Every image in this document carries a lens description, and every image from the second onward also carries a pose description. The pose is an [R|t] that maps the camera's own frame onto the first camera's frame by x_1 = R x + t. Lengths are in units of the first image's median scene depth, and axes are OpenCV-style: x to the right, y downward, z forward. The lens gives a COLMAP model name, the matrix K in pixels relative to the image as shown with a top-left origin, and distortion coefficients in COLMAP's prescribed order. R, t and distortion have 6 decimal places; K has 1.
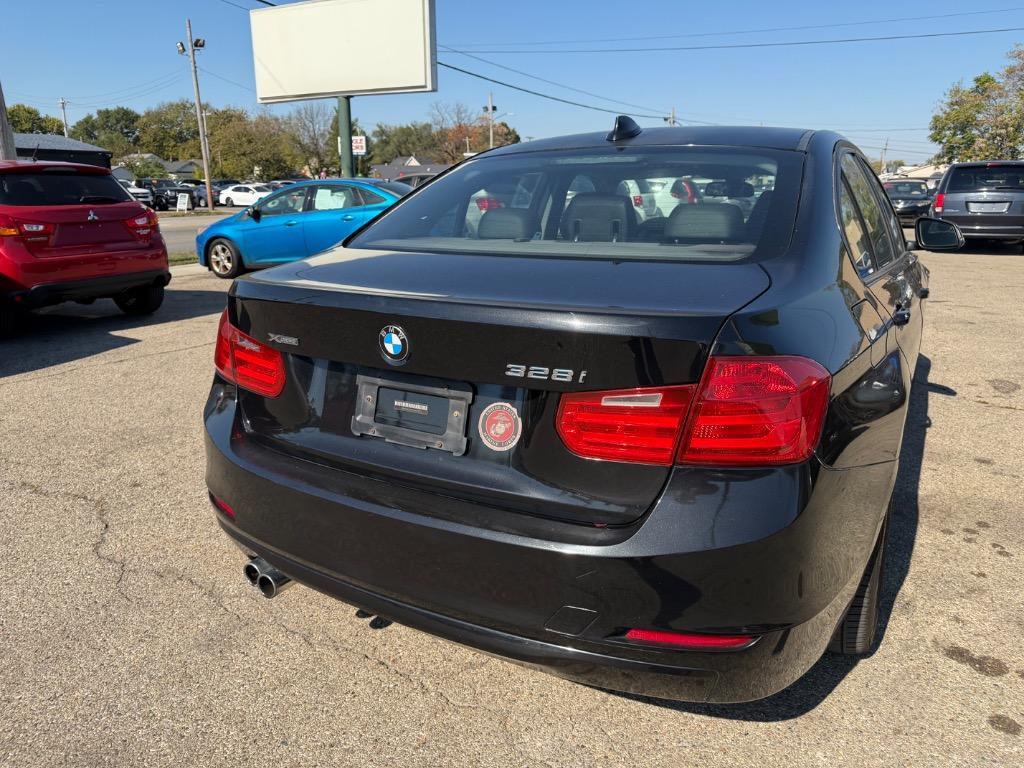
lens RADIAL K [[726.7, 0, 507.4], [0, 726.7, 389.6], [0, 0, 1]] dist [0.031056, -0.039067]
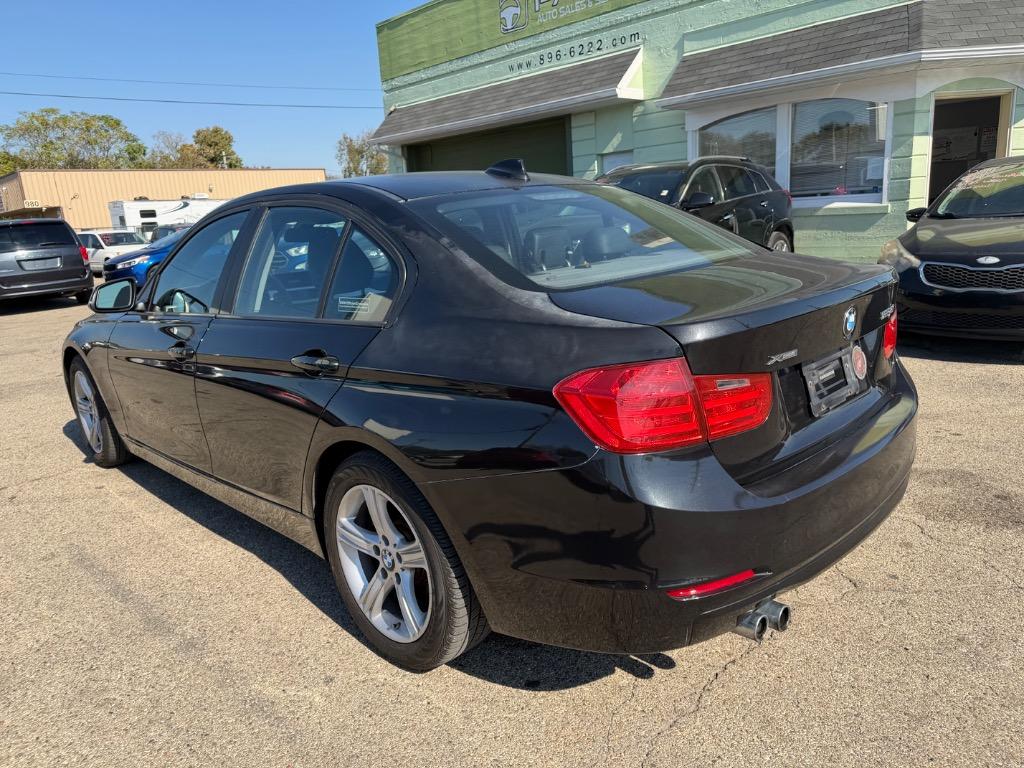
lens RADIAL K [[726.7, 0, 521.9], [0, 726.7, 383.8], [0, 0, 1]] dist [0.031056, -0.039067]
pose [[0.260331, -0.241200, 0.934907, -1.205994], [0.321039, 0.934824, 0.151783, -0.269671], [-0.910583, 0.260627, 0.320798, 0.890744]]
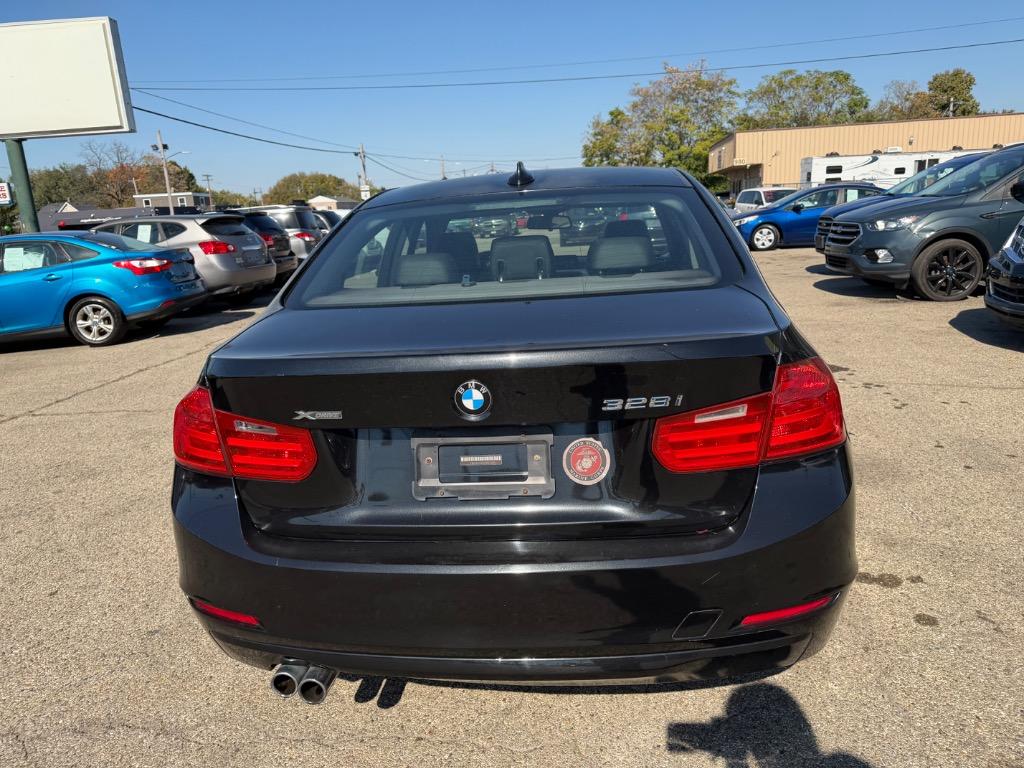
lens RADIAL K [[726.7, 0, 518.1], [0, 726.7, 386.7], [0, 0, 1]] dist [0.031056, -0.039067]
pose [[0.912283, -0.148946, 0.381517, -0.371627], [0.166015, 0.986050, -0.012017, -0.045207], [-0.374405, 0.074300, 0.924284, 0.046755]]
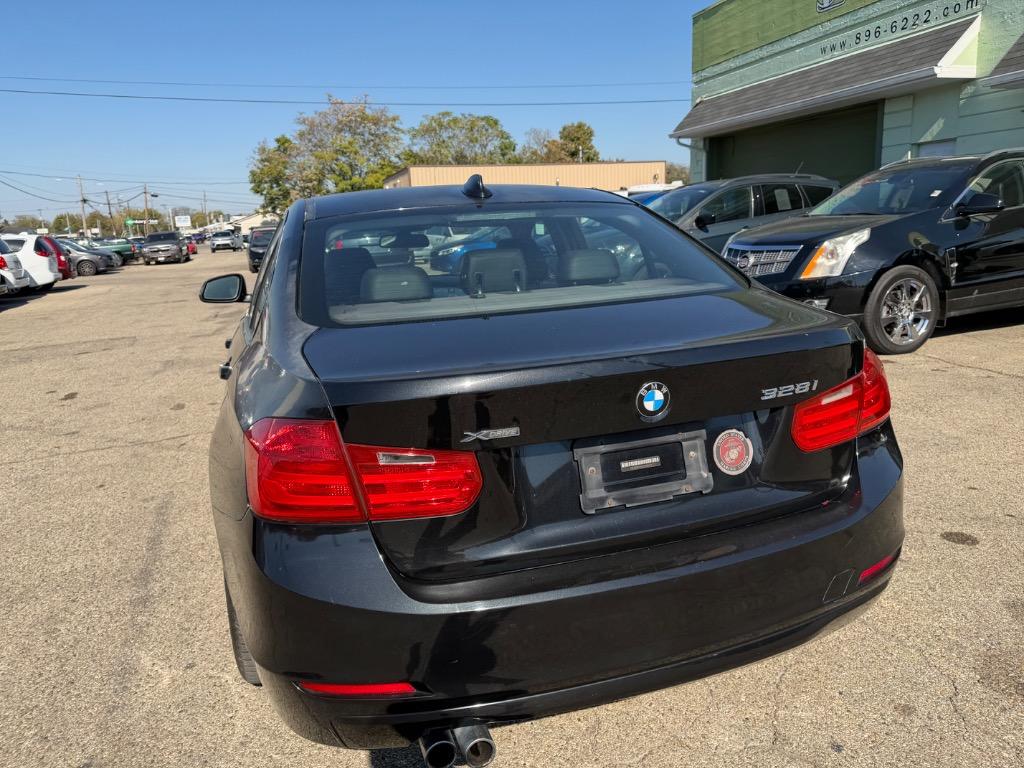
lens RADIAL K [[726.7, 0, 517.4], [0, 726.7, 378.5], [0, 0, 1]] dist [0.031056, -0.039067]
pose [[0.660607, -0.188530, 0.726674, -0.768707], [0.245448, 0.968998, 0.028267, -0.128205], [-0.709475, 0.159687, 0.686401, 0.353569]]
